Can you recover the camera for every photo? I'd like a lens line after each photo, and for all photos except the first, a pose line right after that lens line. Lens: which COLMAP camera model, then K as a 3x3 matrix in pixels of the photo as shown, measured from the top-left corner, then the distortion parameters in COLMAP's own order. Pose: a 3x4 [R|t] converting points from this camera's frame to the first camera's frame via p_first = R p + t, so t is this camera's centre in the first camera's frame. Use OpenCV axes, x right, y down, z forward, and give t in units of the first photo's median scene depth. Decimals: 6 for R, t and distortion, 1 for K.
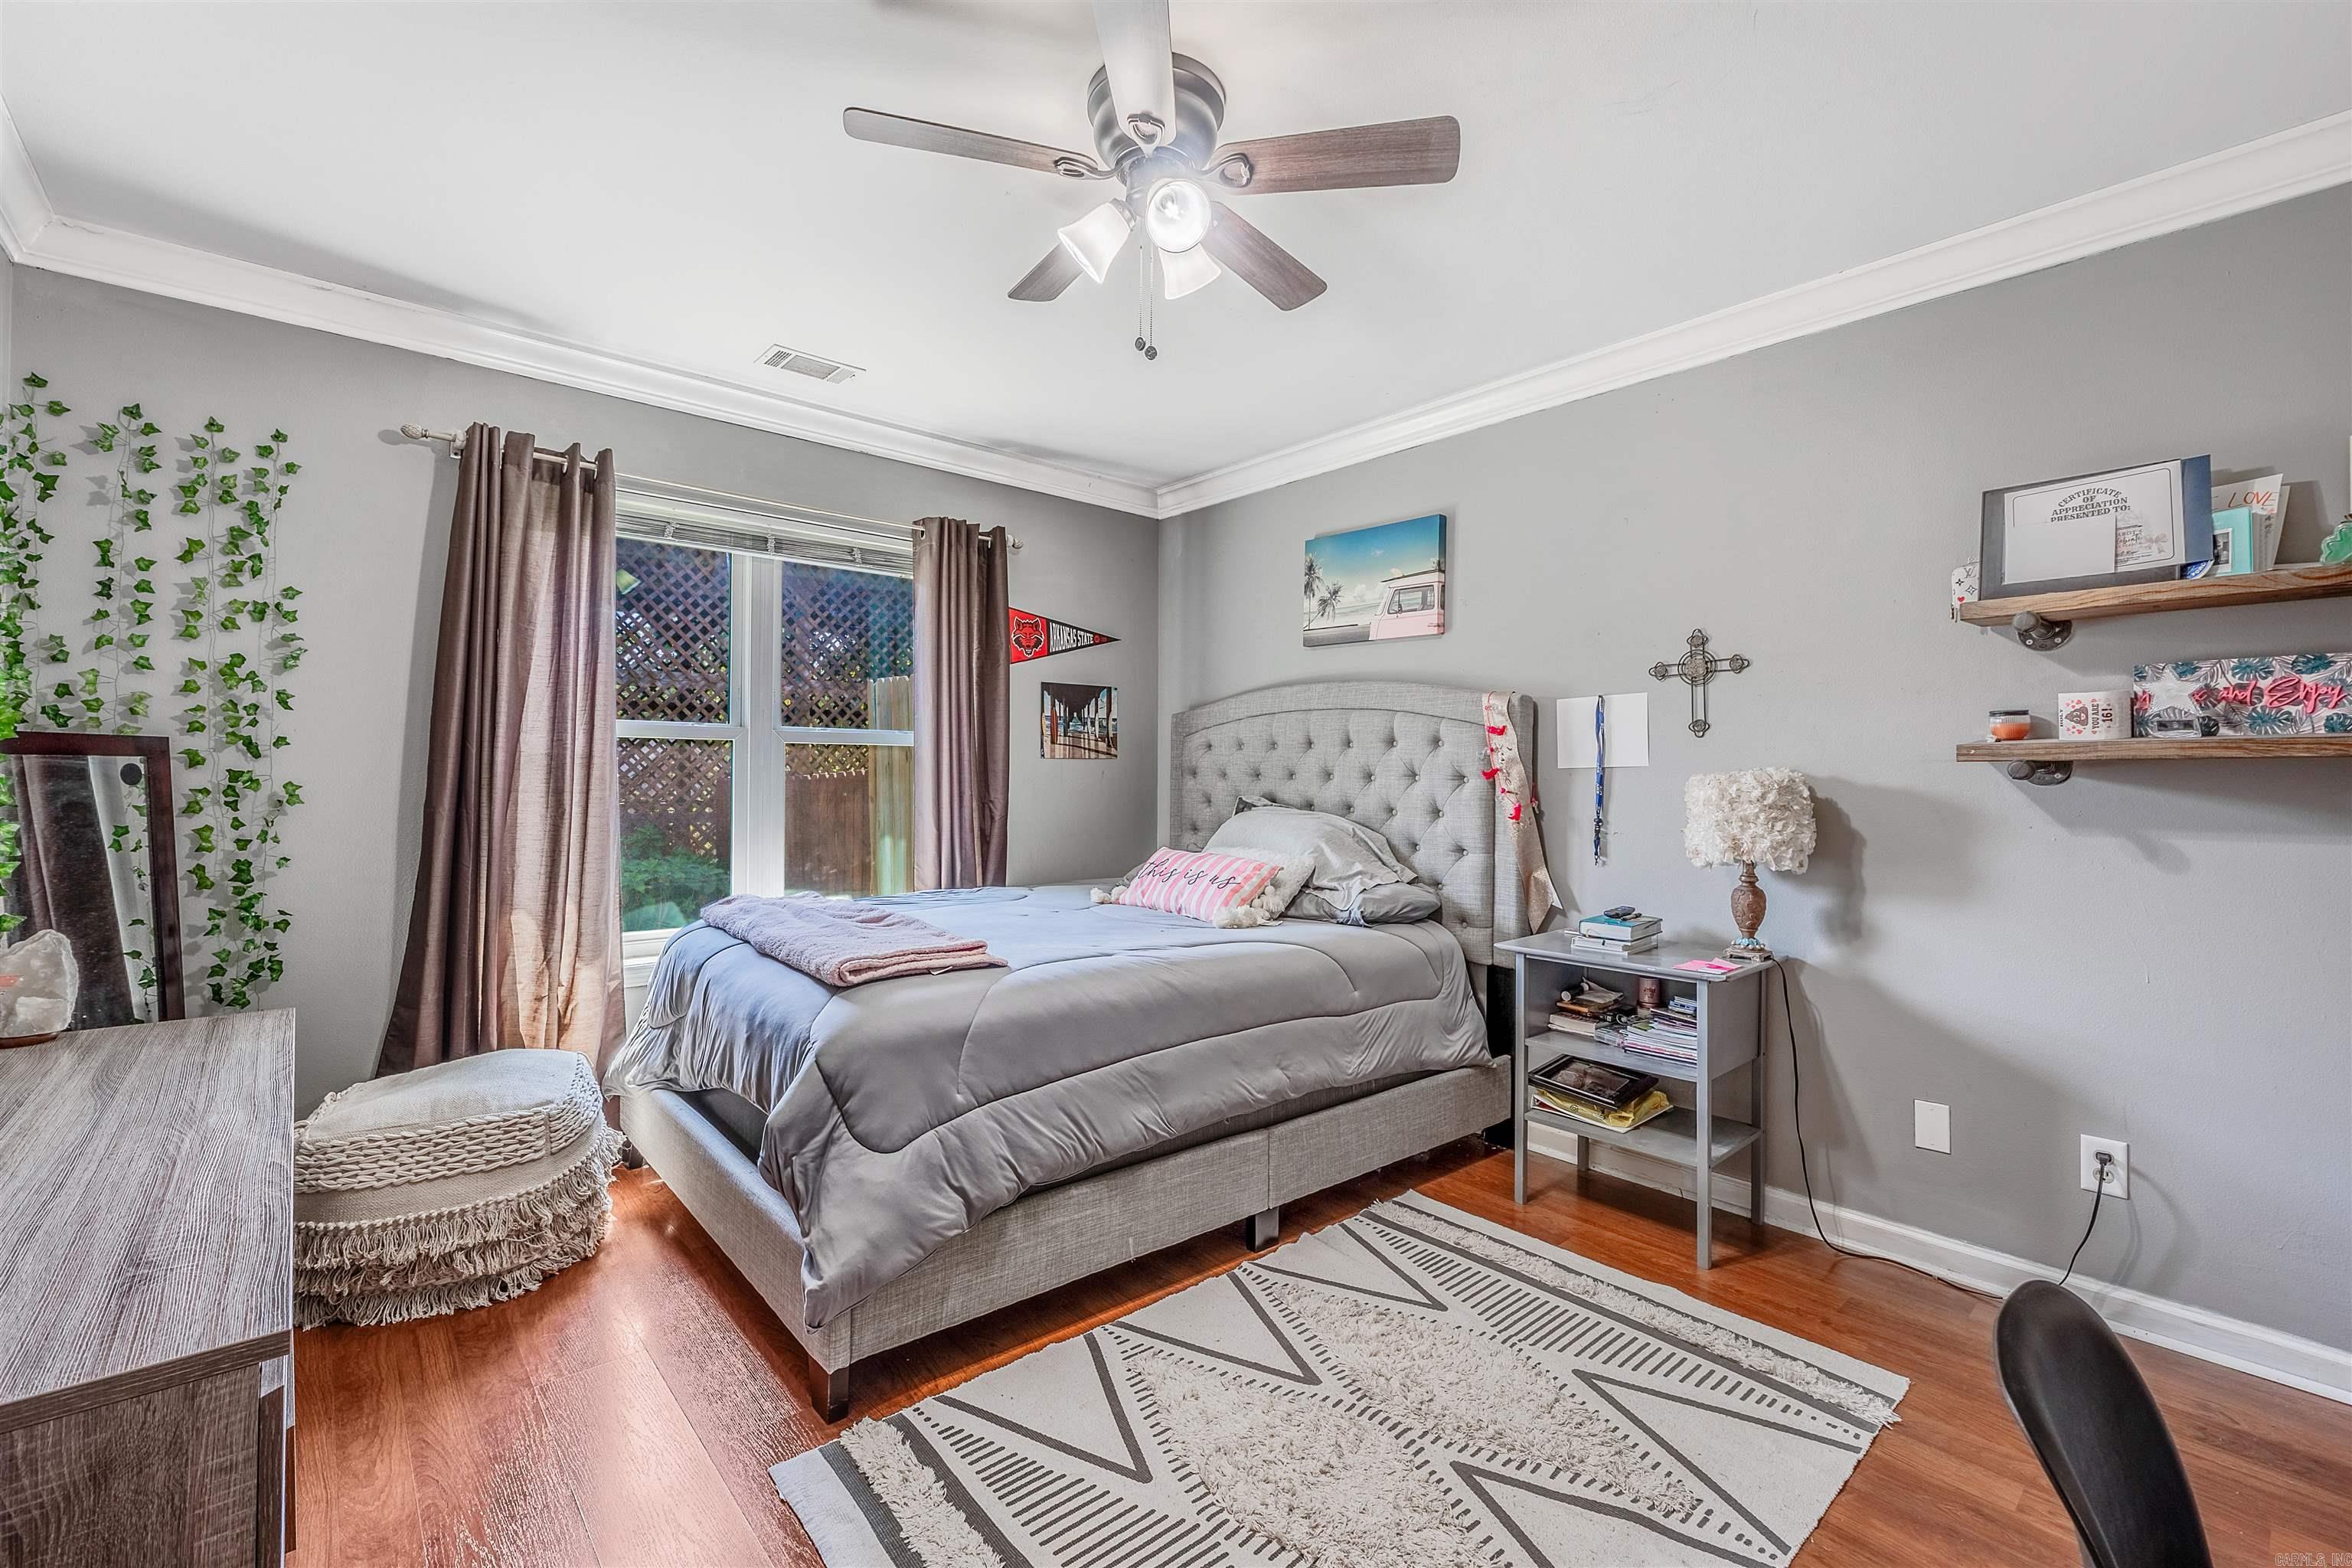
lens RADIAL K [[1020.8, 0, 1182.3], [0, 1020.8, 762.9], [0, 0, 1]] dist [-0.003601, -0.000362]
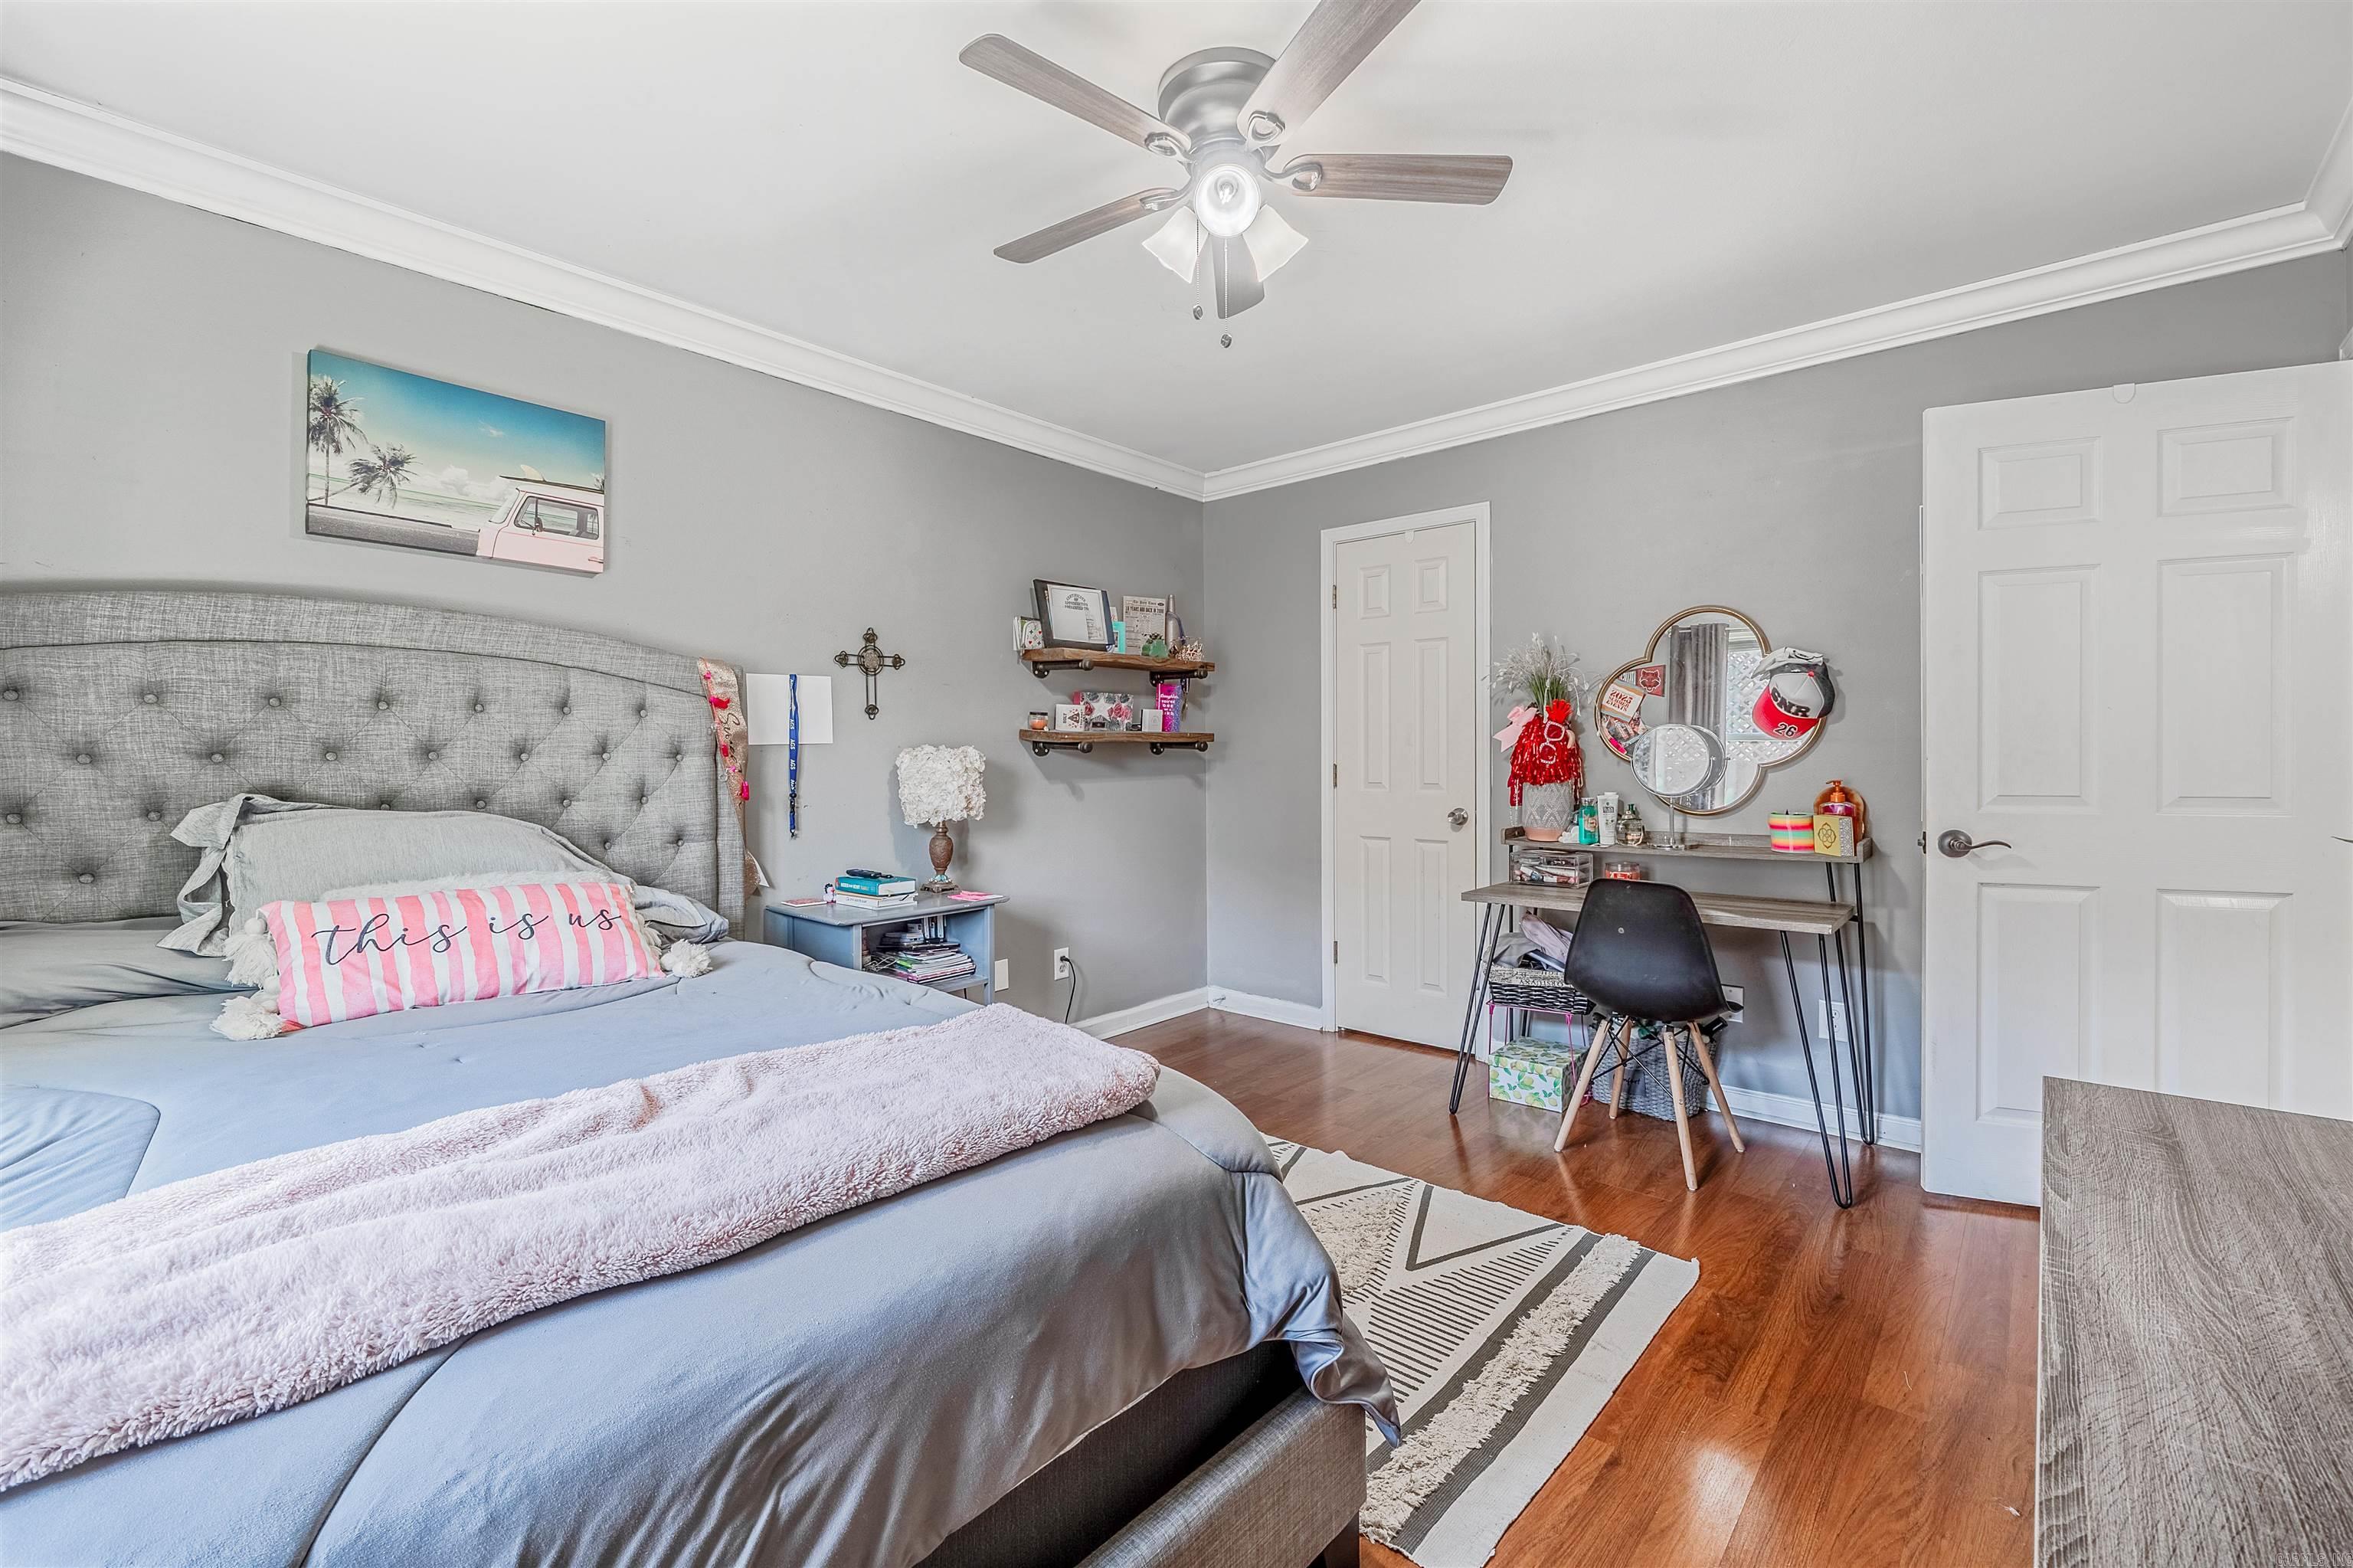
lens RADIAL K [[1008.3, 0, 1176.5], [0, 1008.3, 784.0], [0, 0, 1]] dist [-0.003076, -0.000301]
pose [[-0.131388, -0.030655, 0.990857, -0.655937], [-0.006914, 0.999526, 0.030007, 0.011885], [-0.991307, -0.002909, -0.131538, 0.737826]]
